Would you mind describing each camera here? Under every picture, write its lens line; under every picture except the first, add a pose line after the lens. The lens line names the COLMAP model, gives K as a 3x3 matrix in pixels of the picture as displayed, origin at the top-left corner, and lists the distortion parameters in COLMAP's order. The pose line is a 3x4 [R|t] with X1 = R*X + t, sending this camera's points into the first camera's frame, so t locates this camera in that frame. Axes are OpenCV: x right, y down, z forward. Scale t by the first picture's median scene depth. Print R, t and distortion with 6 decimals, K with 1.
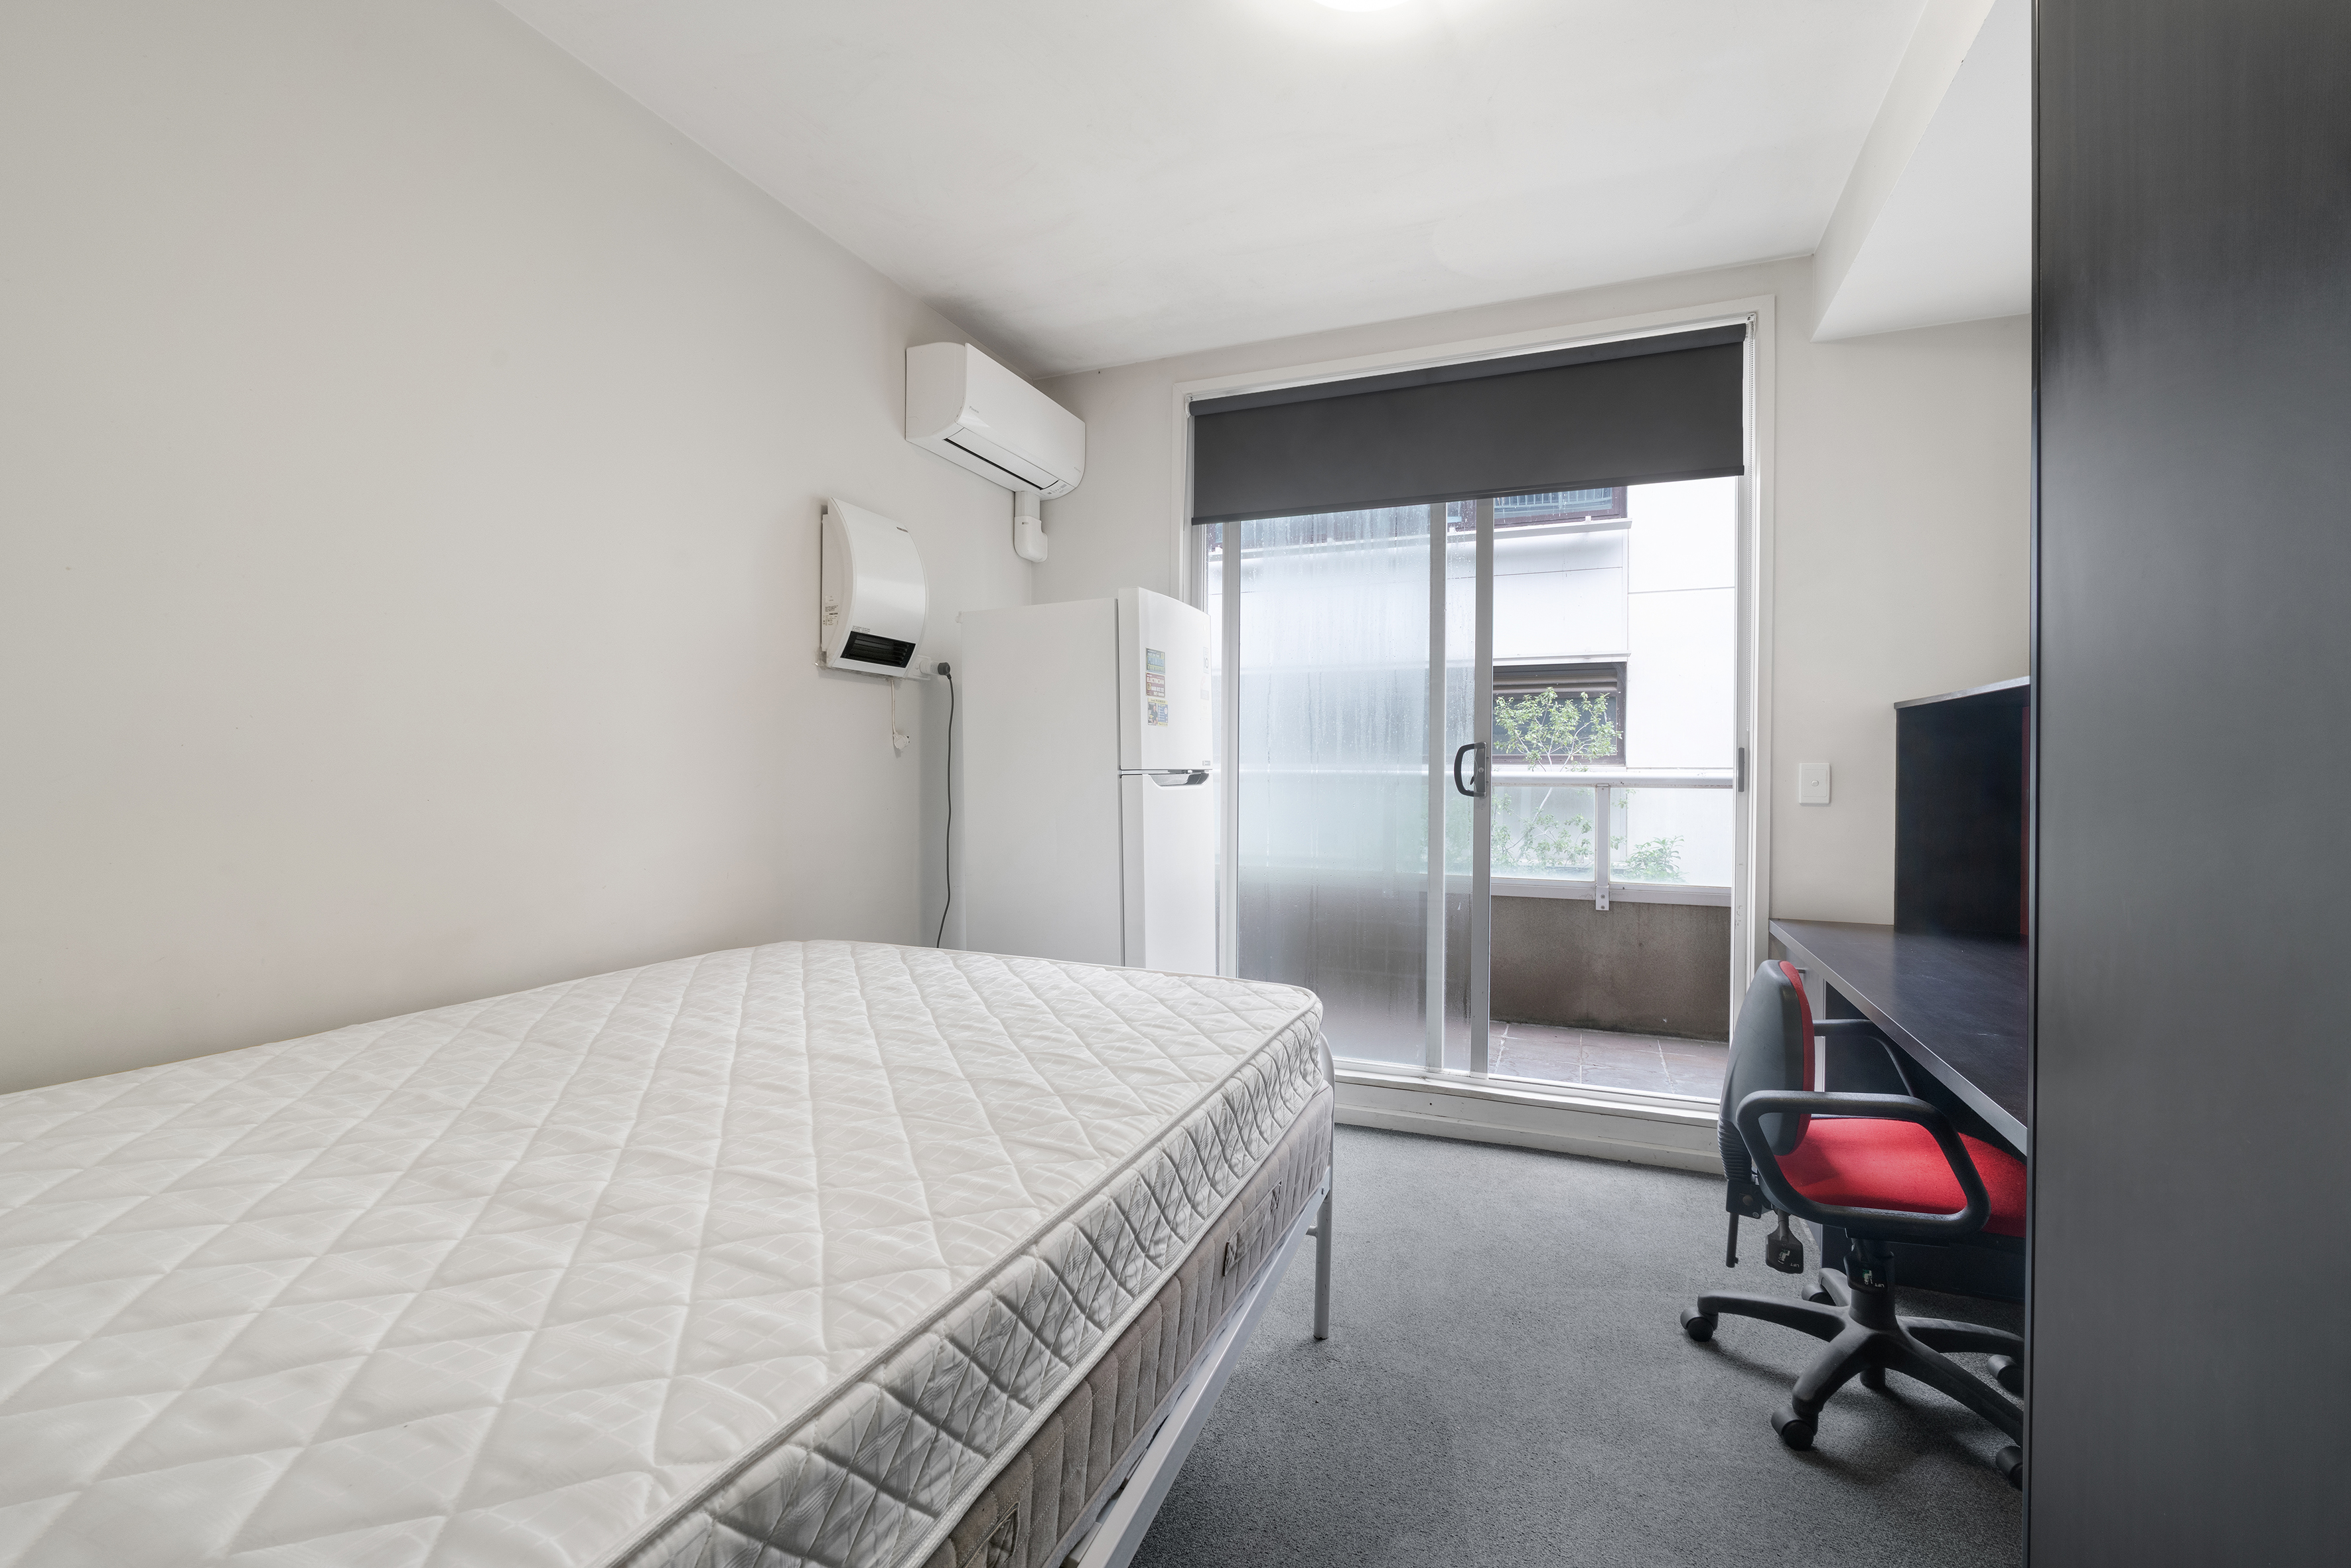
lens RADIAL K [[998.4, 0, 1176.5], [0, 998.4, 778.3], [0, 0, 1]] dist [0.001331, -0.000021]
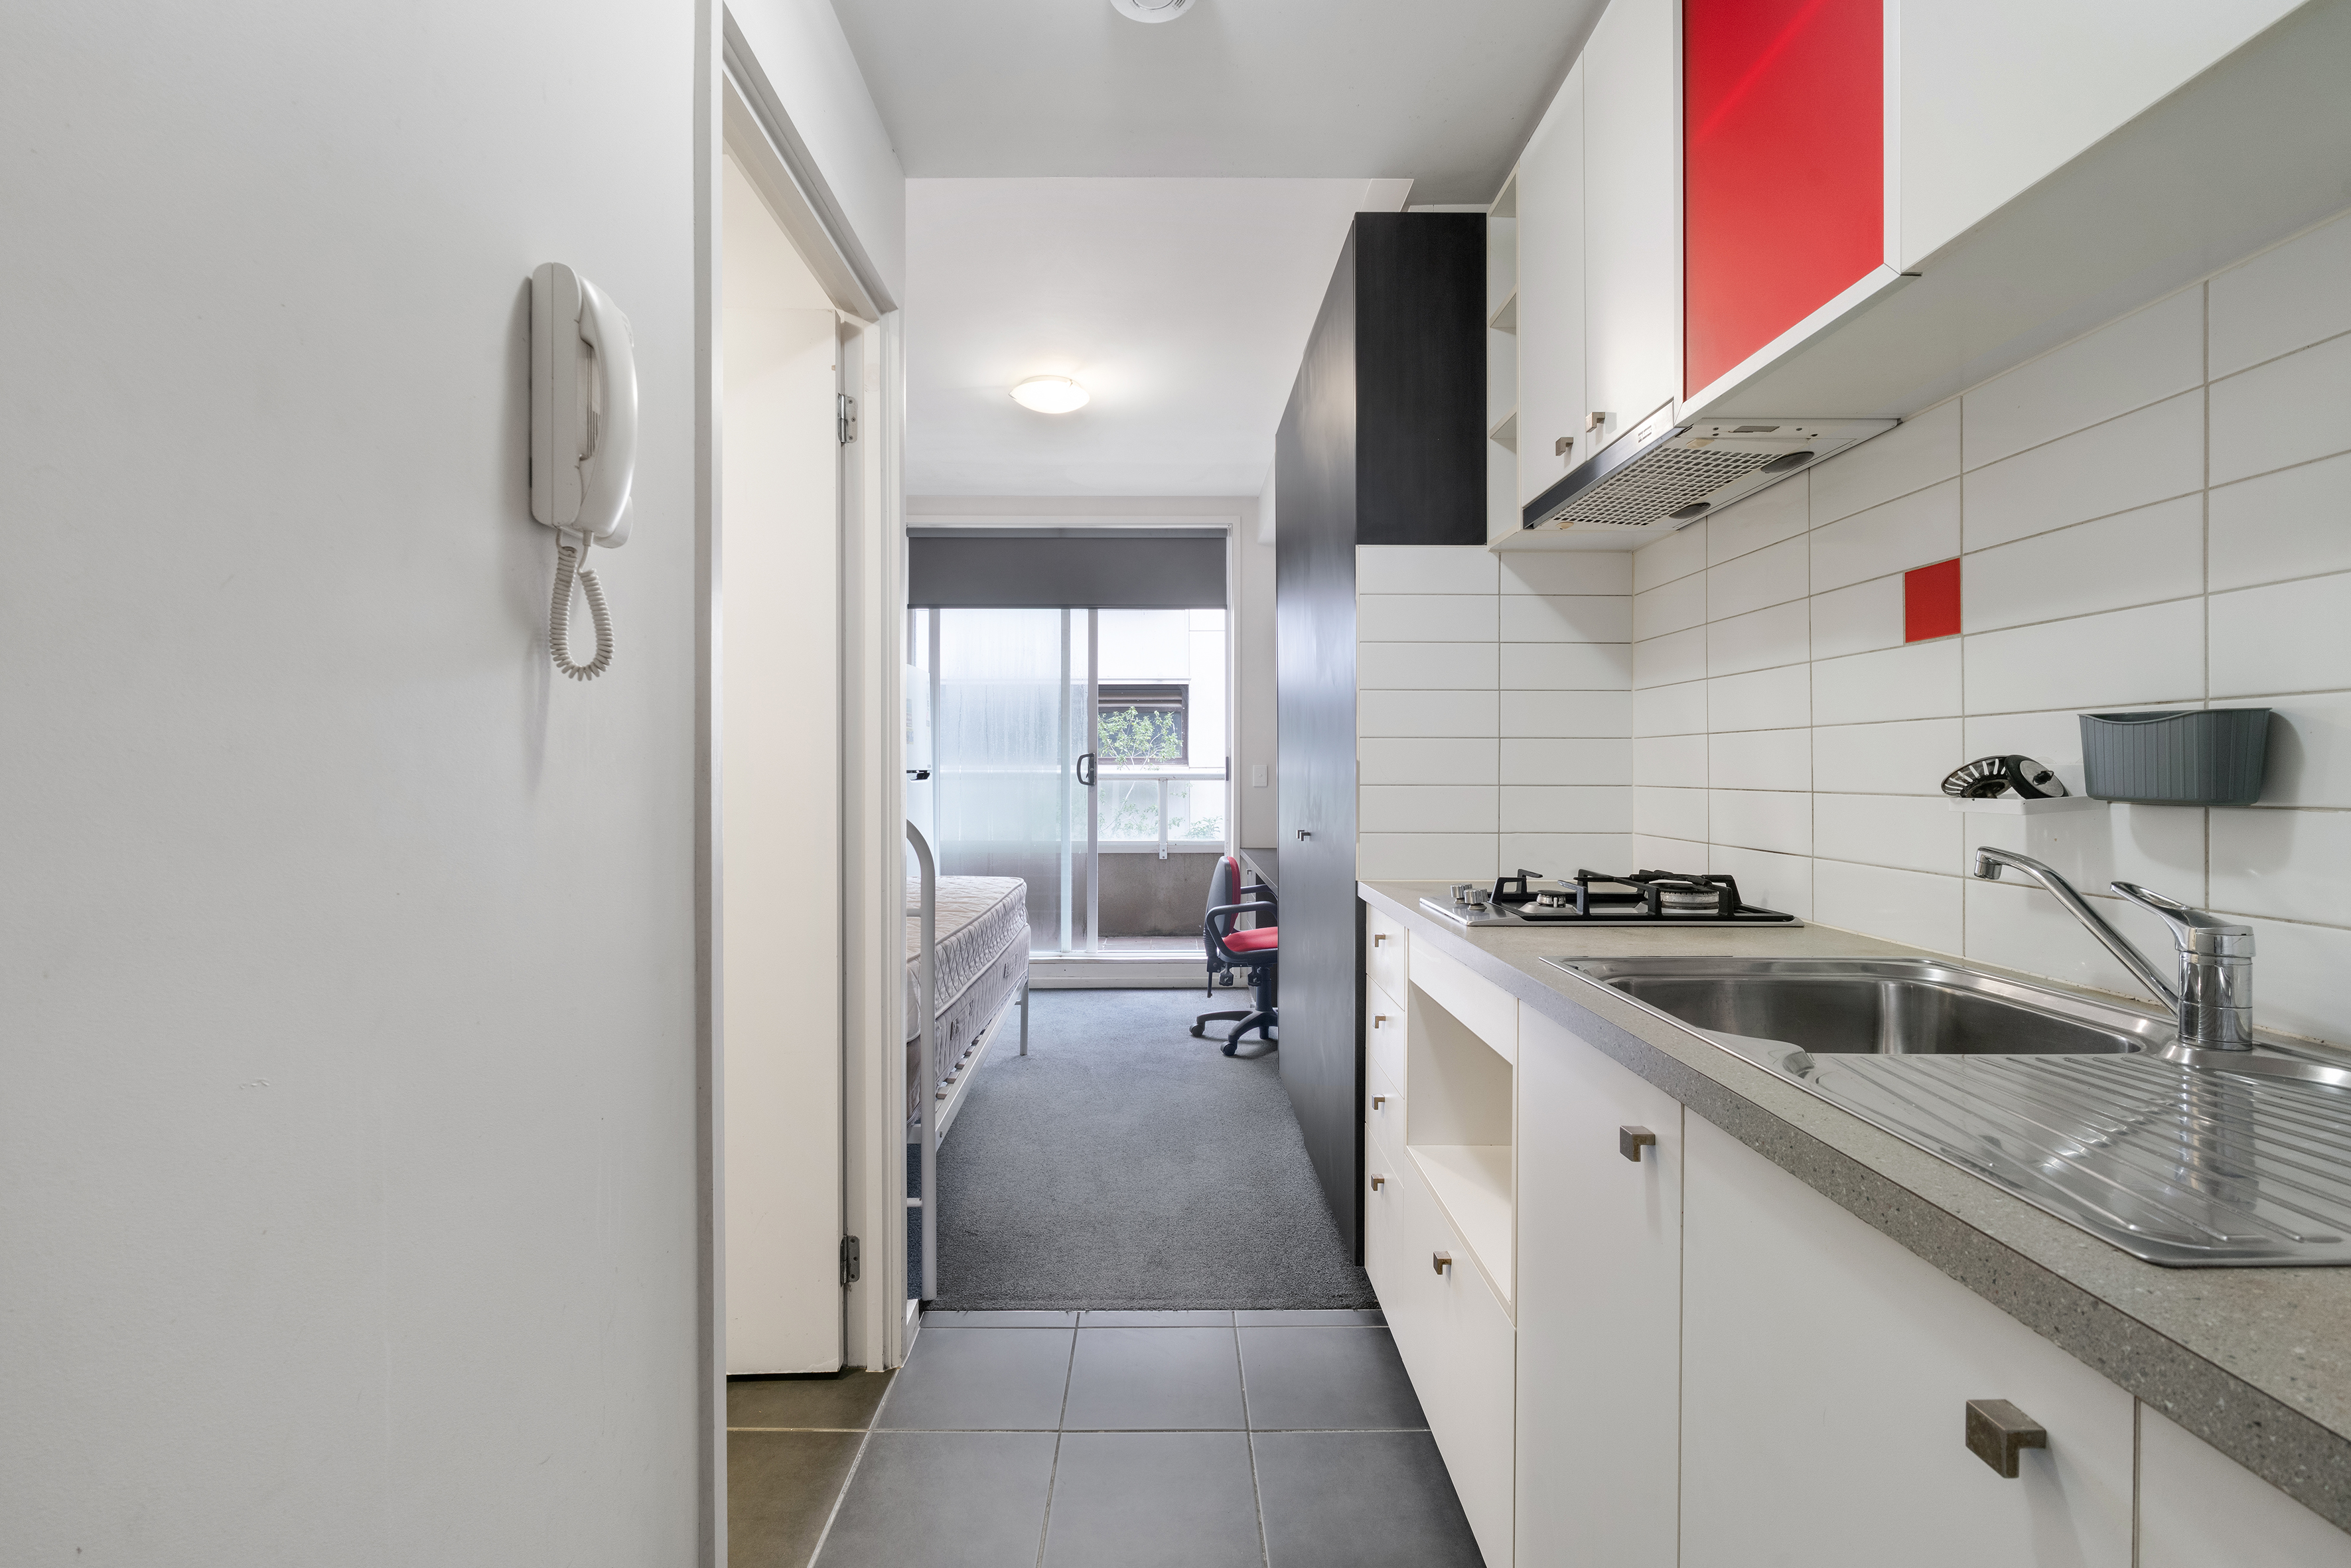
lens RADIAL K [[998.4, 0, 1175.8], [0, 998.4, 776.3], [0, 0, 1]] dist [0.001331, -0.000021]
pose [[0.921495, -0.007452, 0.388318, -0.164614], [0.008146, 0.999967, -0.000141, 0.003510], [-0.388304, 0.003293, 0.921525, -0.455794]]
